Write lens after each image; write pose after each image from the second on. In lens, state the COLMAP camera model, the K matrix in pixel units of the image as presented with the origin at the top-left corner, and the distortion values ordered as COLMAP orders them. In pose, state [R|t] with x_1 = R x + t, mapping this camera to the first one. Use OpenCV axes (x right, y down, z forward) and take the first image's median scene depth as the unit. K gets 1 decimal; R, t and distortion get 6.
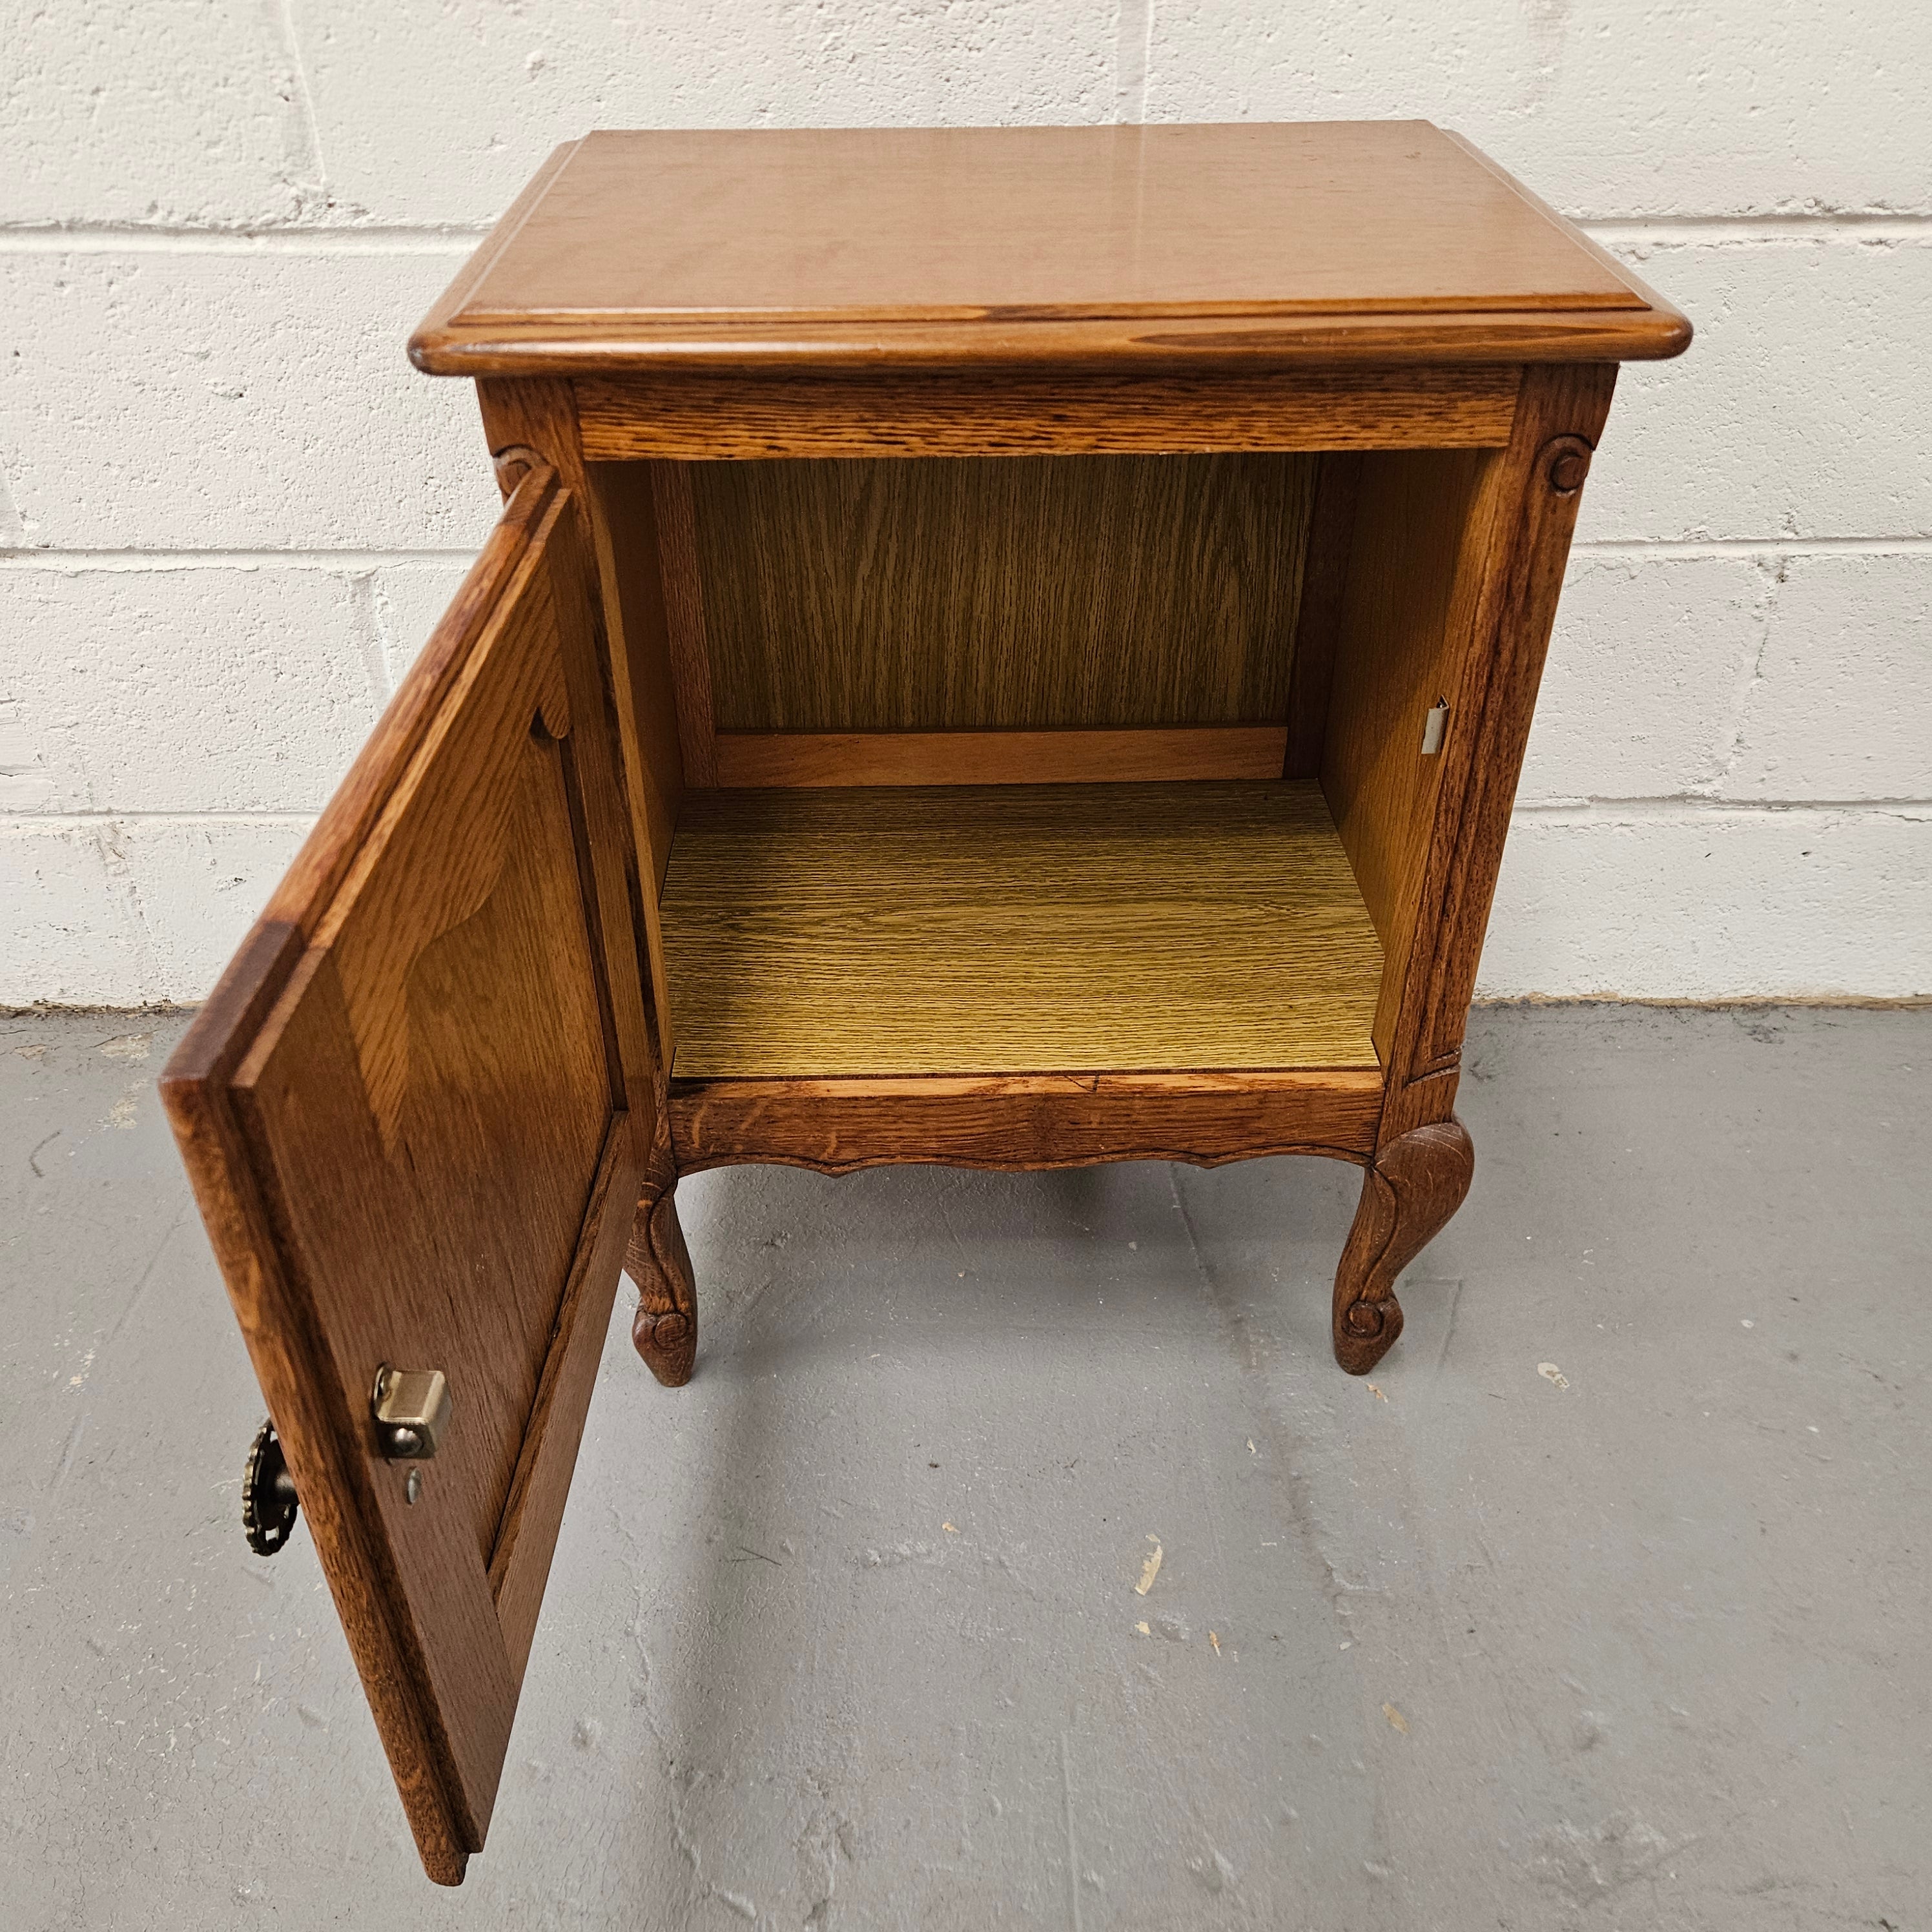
lens RADIAL K [[1736.2, 0, 946.7], [0, 1736.2, 968.7], [0, 0, 1]] dist [0.067233, -0.054918]
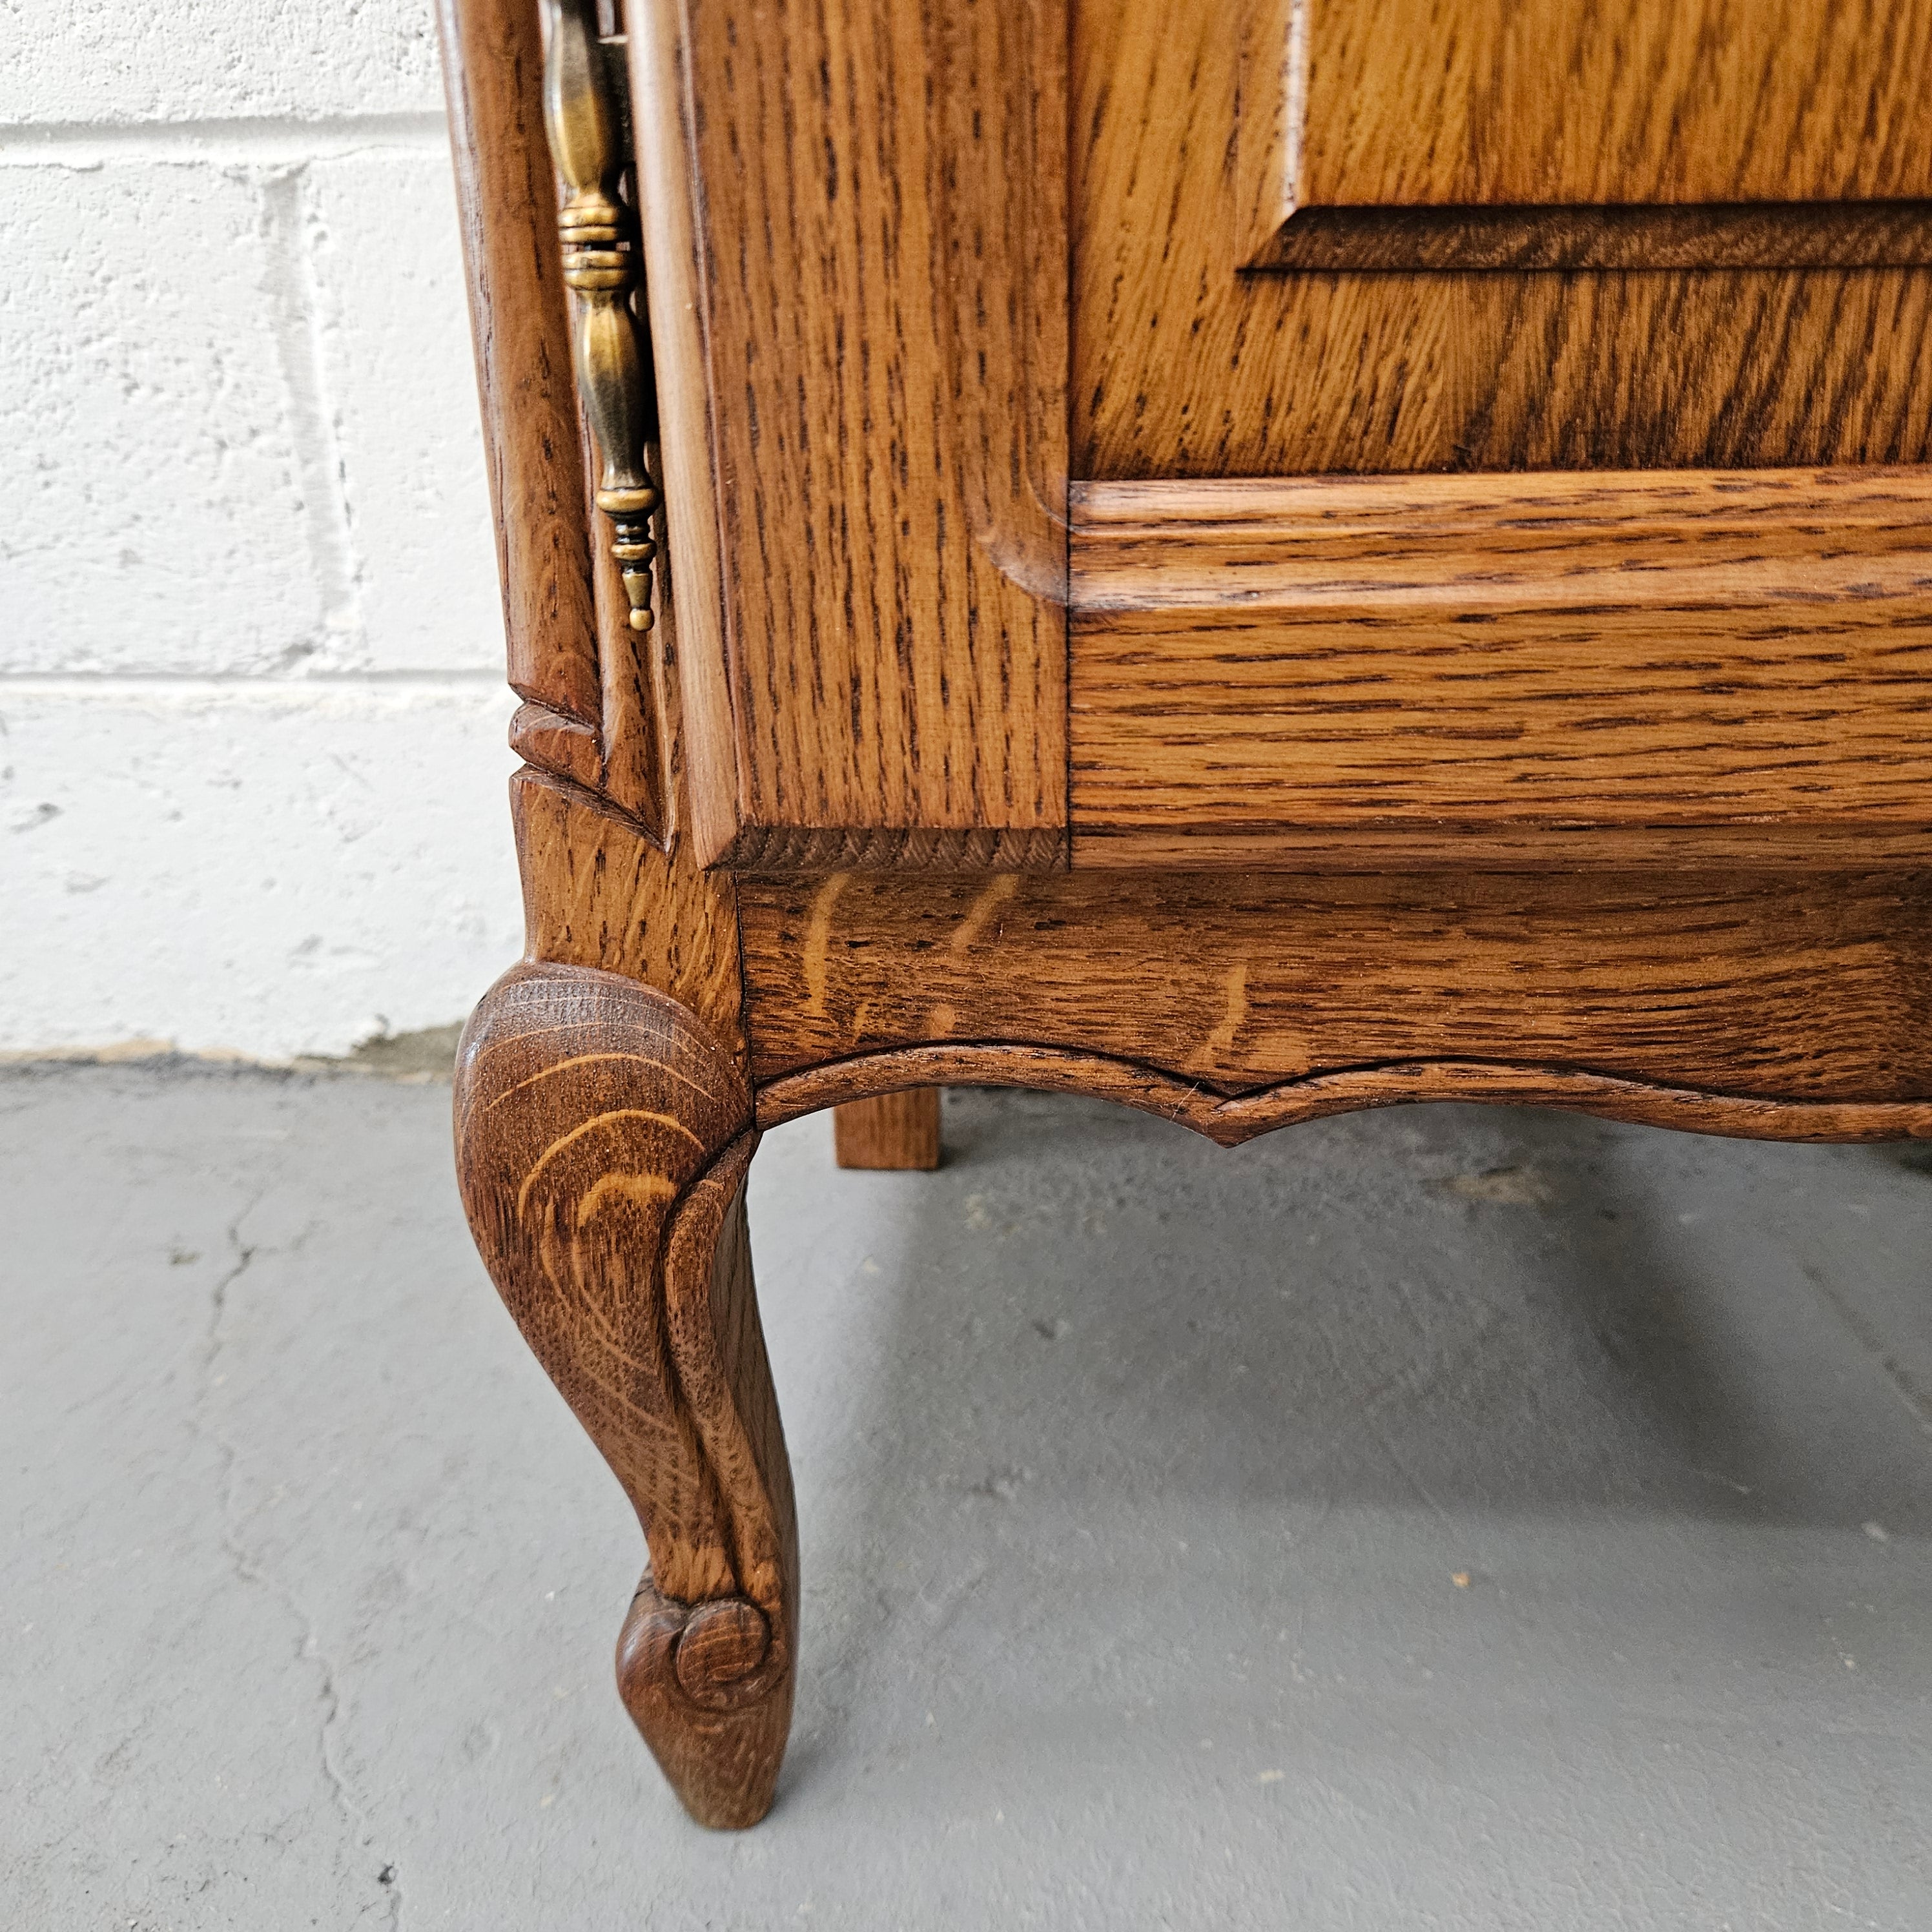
lens RADIAL K [[1772.9, 0, 971.9], [0, 1772.9, 940.0], [0, 0, 1]] dist [0.026391, -0.013655]
pose [[0.996331, 0.015180, -0.084224, -0.083636], [-0.036475, 0.965603, -0.257451, 0.168749], [0.077419, 0.259579, 0.962614, 0.654437]]
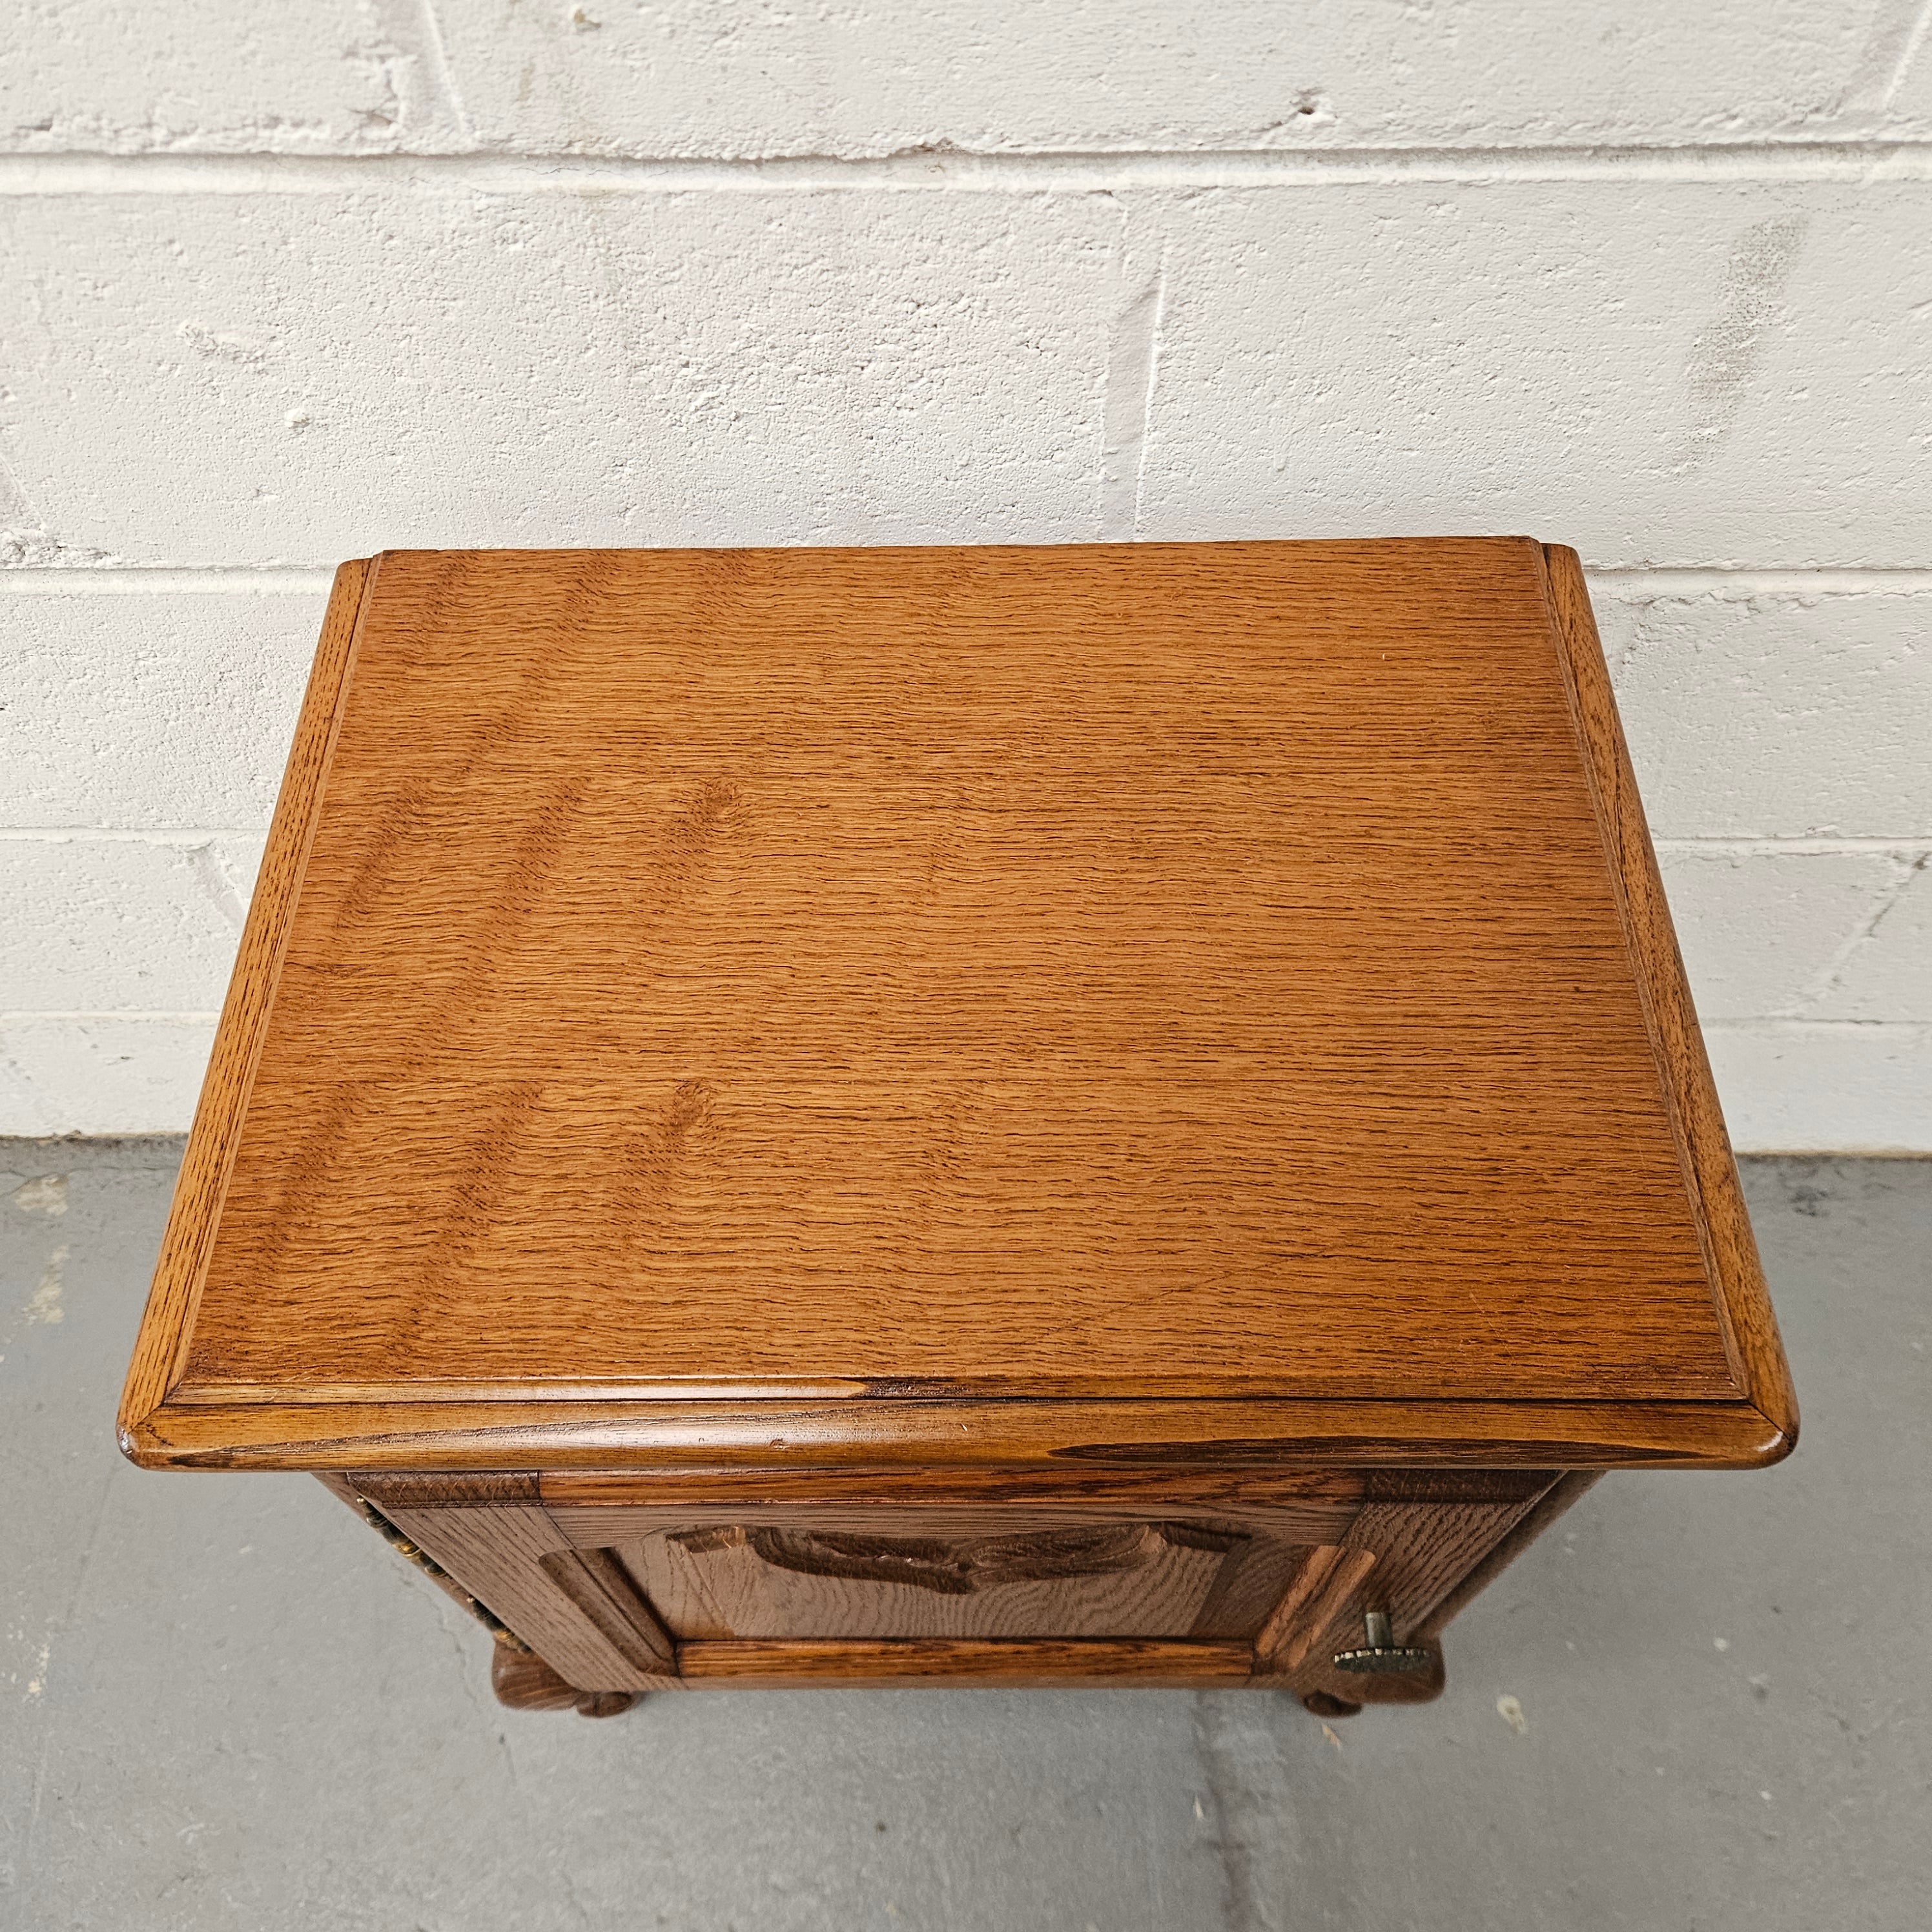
lens RADIAL K [[1734.3, 0, 947.9], [0, 1734.3, 960.9], [0, 0, 1]] dist [0.073307, -0.075817]
pose [[0.999672, 0.009814, -0.023638, 0.052771], [-0.000192, 0.926413, 0.376509, -0.587330], [0.025594, -0.376381, 0.926111, 0.260368]]
